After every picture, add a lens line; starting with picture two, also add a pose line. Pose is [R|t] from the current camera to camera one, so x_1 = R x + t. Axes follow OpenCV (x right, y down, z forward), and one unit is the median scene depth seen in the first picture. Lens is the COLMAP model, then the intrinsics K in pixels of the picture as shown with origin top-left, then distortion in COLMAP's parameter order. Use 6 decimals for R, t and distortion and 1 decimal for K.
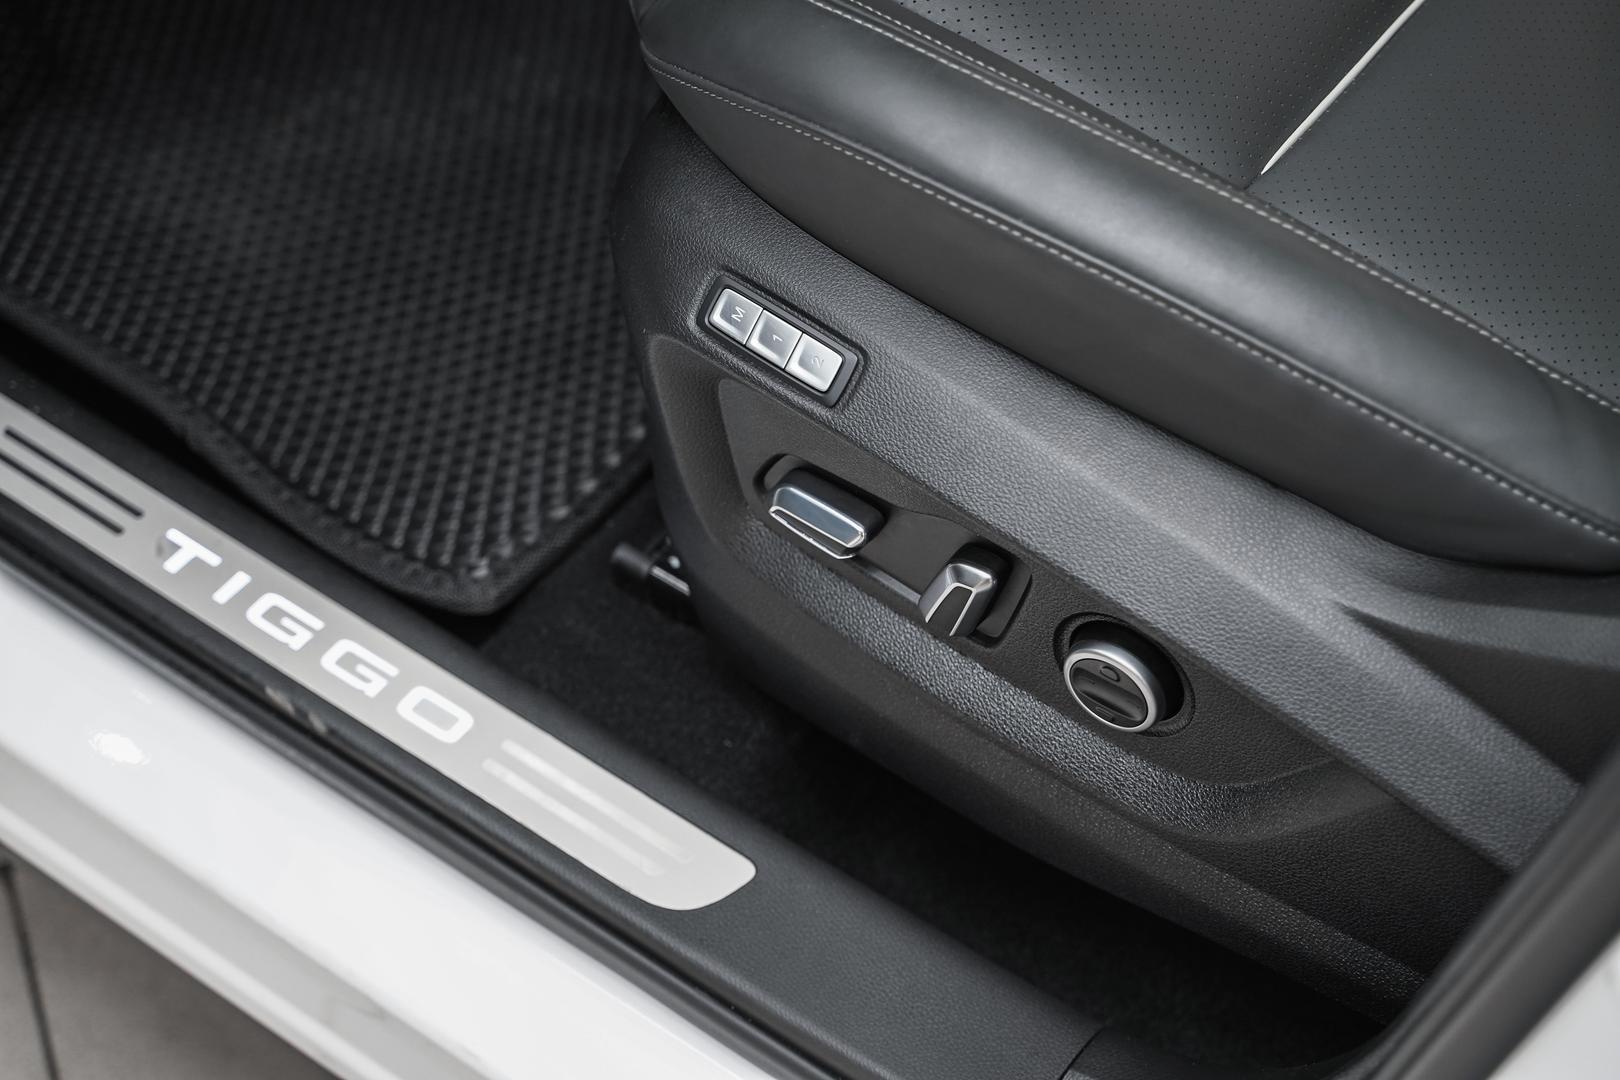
lens RADIAL K [[2659.2, 0, 810.0], [0, 2659.2, 540.0], [0, 0, 1]] dist [-0.000646, -0.006192]
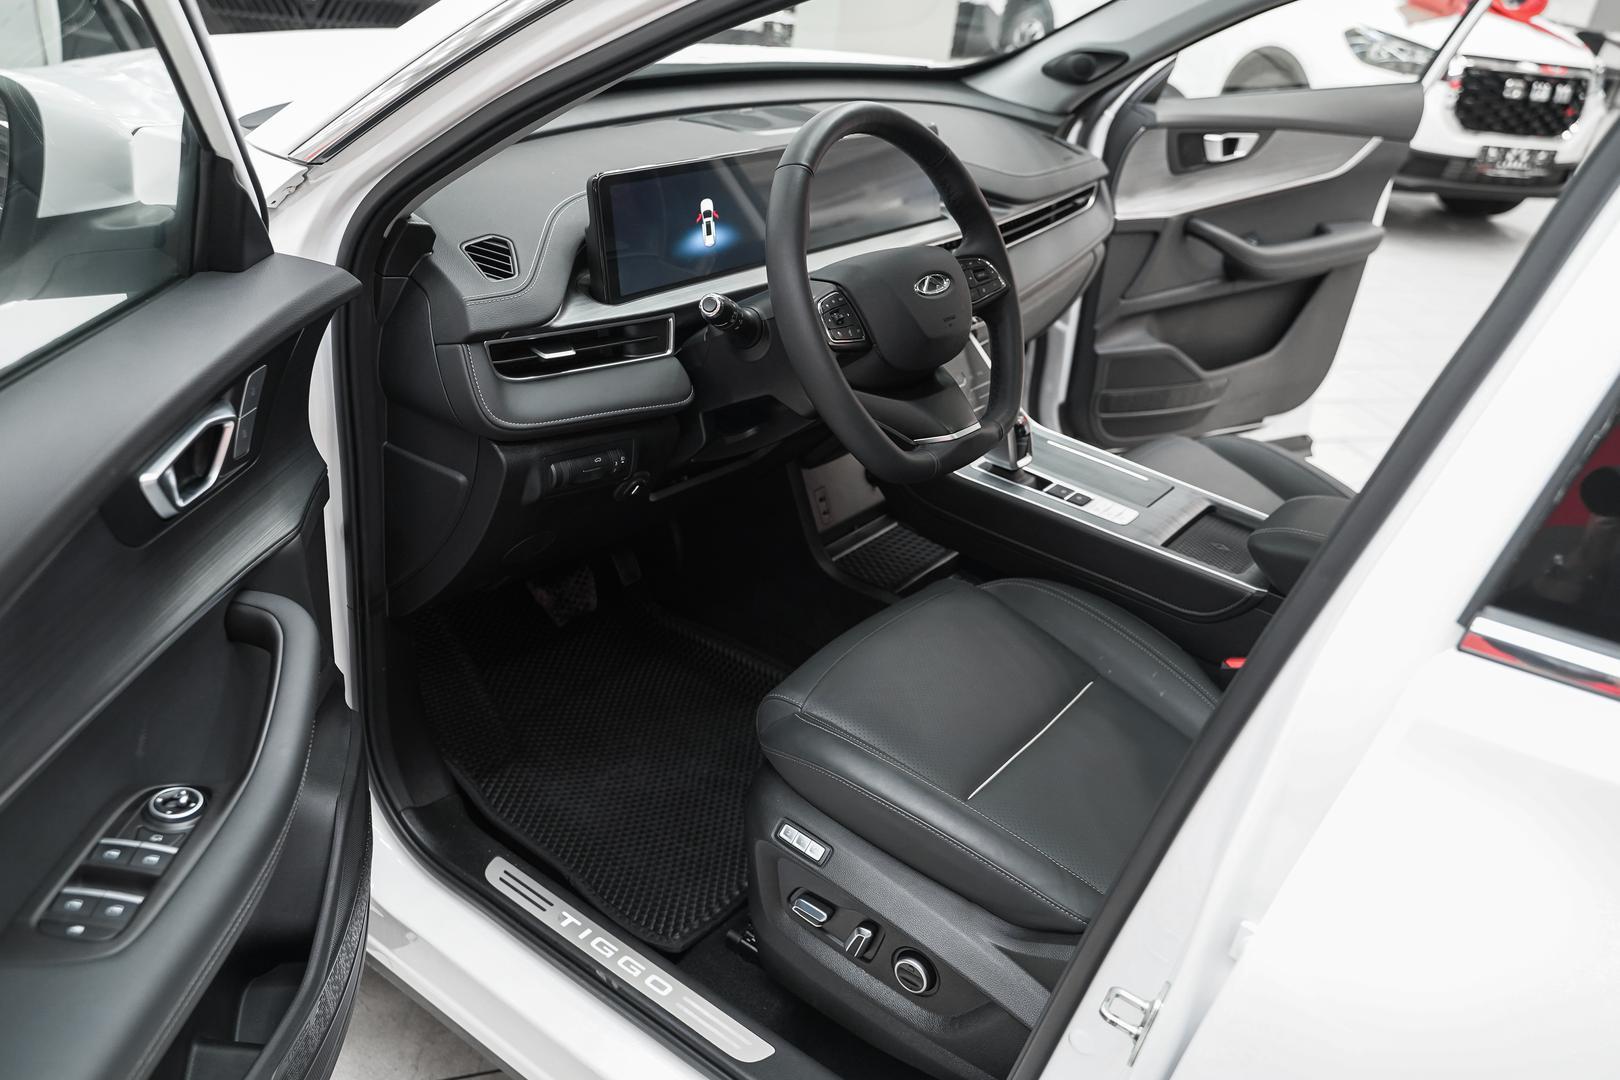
lens RADIAL K [[1271.4, 0, 810.0], [0, 1271.4, 540.0], [0, 0, 1]] dist [-0.017226, 0.000874]
pose [[0.996477, 0.082067, 0.017288, -0.047429], [-0.069296, 0.921774, -0.381486, 0.128538], [-0.047243, 0.378944, 0.924213, -0.358192]]
